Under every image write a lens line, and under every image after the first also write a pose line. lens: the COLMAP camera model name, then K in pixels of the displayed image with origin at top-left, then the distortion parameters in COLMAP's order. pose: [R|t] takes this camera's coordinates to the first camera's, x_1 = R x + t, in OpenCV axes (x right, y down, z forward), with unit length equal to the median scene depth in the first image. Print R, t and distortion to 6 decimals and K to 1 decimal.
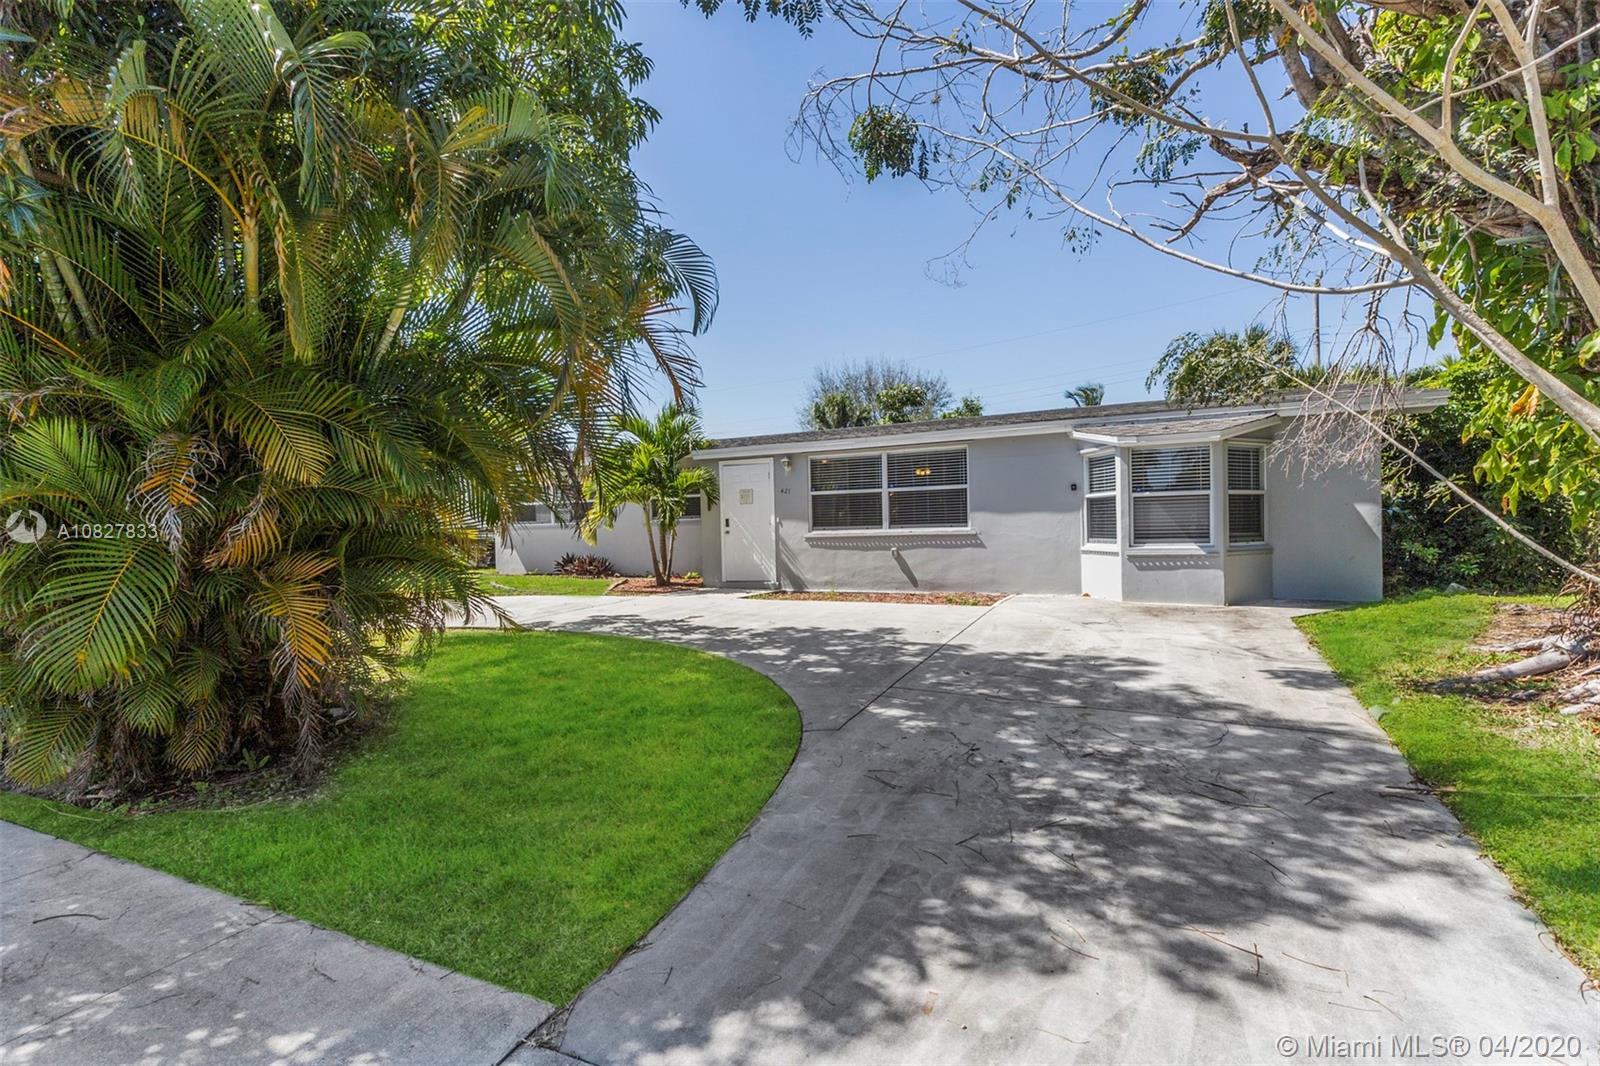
lens RADIAL K [[765.2, 0, 793.5], [0, 765.2, 540.6], [0, 0, 1]] dist [0.023679, 0.001303]
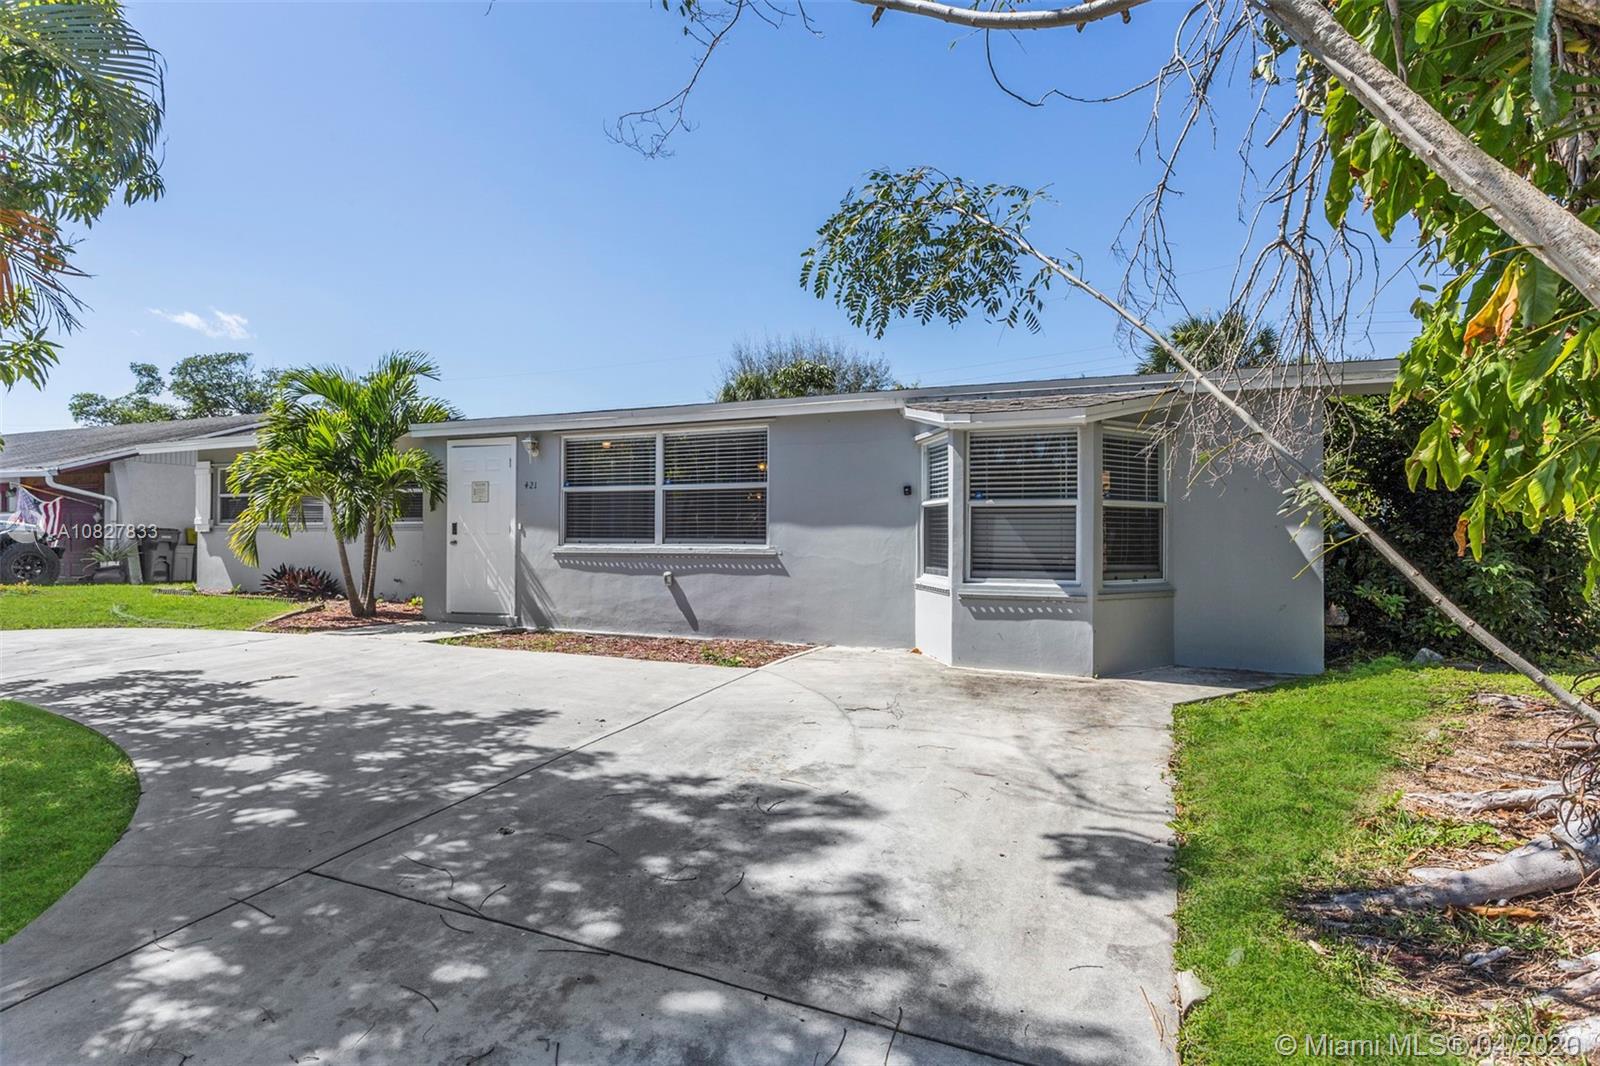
lens RADIAL K [[879.5, 0, 794.0], [0, 879.5, 529.5], [0, 0, 1]] dist [0.002558, 0.001980]
pose [[0.998411, 0.026361, 0.049808, 0.228584], [-0.025140, 0.999371, -0.024999, -0.013114], [-0.050436, 0.023707, 0.998446, 0.230421]]
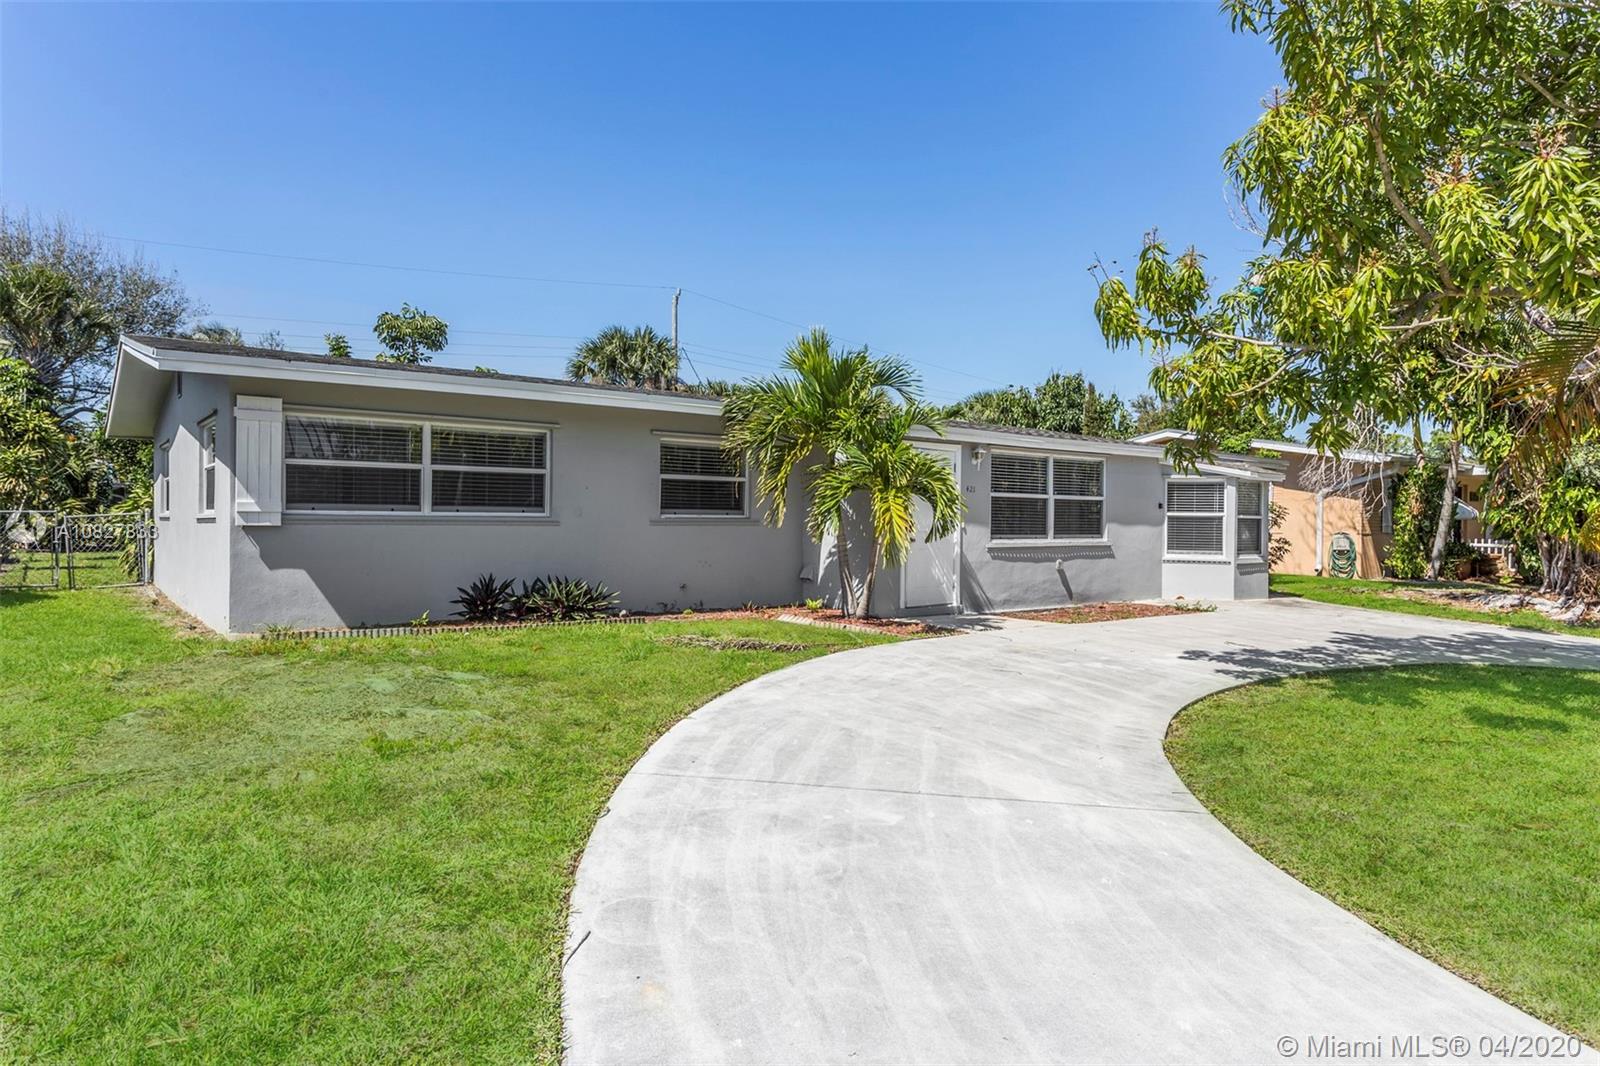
lens RADIAL K [[981.7, 0, 800.3], [0, 981.7, 526.6], [0, 0, 1]] dist [0.016802, -0.001776]
pose [[0.409167, 0.022240, 0.912188, -1.220038], [-0.004397, 0.999739, -0.022402, -0.002408], [-0.912449, 0.005155, 0.409158, 0.894119]]
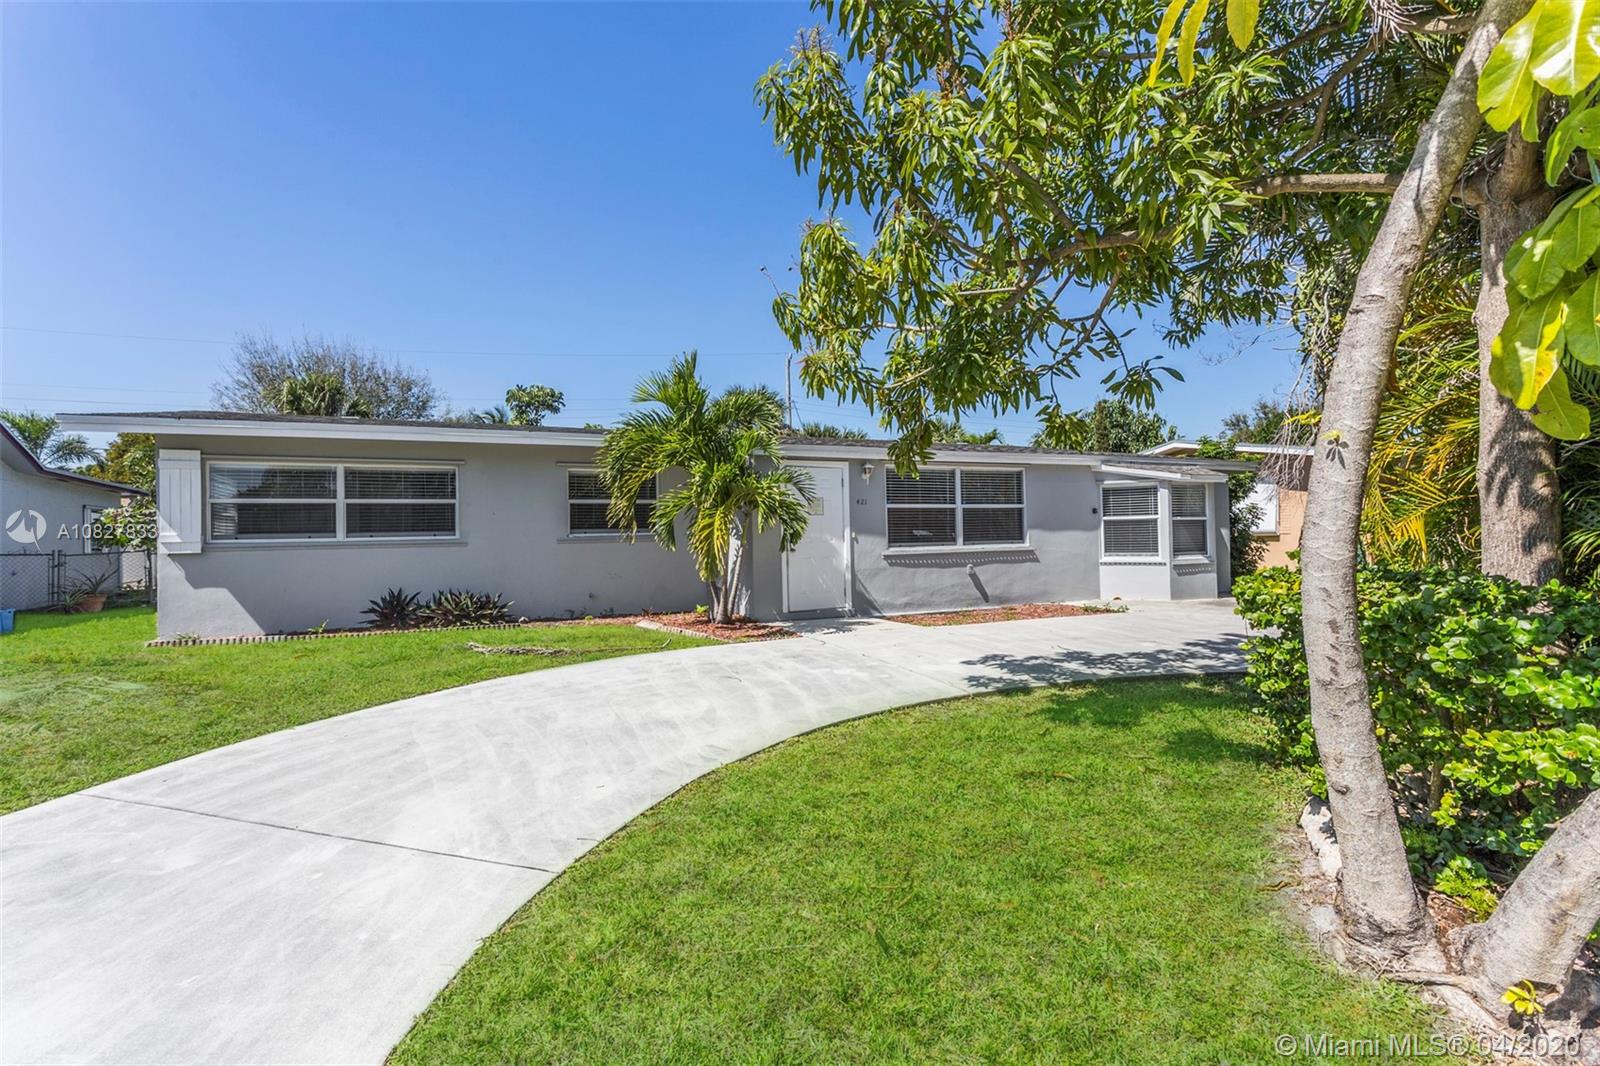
lens RADIAL K [[765.2, 0, 792.8], [0, 765.2, 531.5], [0, 0, 1]] dist [0.023679, 0.001303]
pose [[0.610521, 0.019413, 0.791762, -0.894348], [0.019531, 0.999027, -0.039555, 0.001827], [-0.791759, 0.039613, 0.609548, 0.642758]]
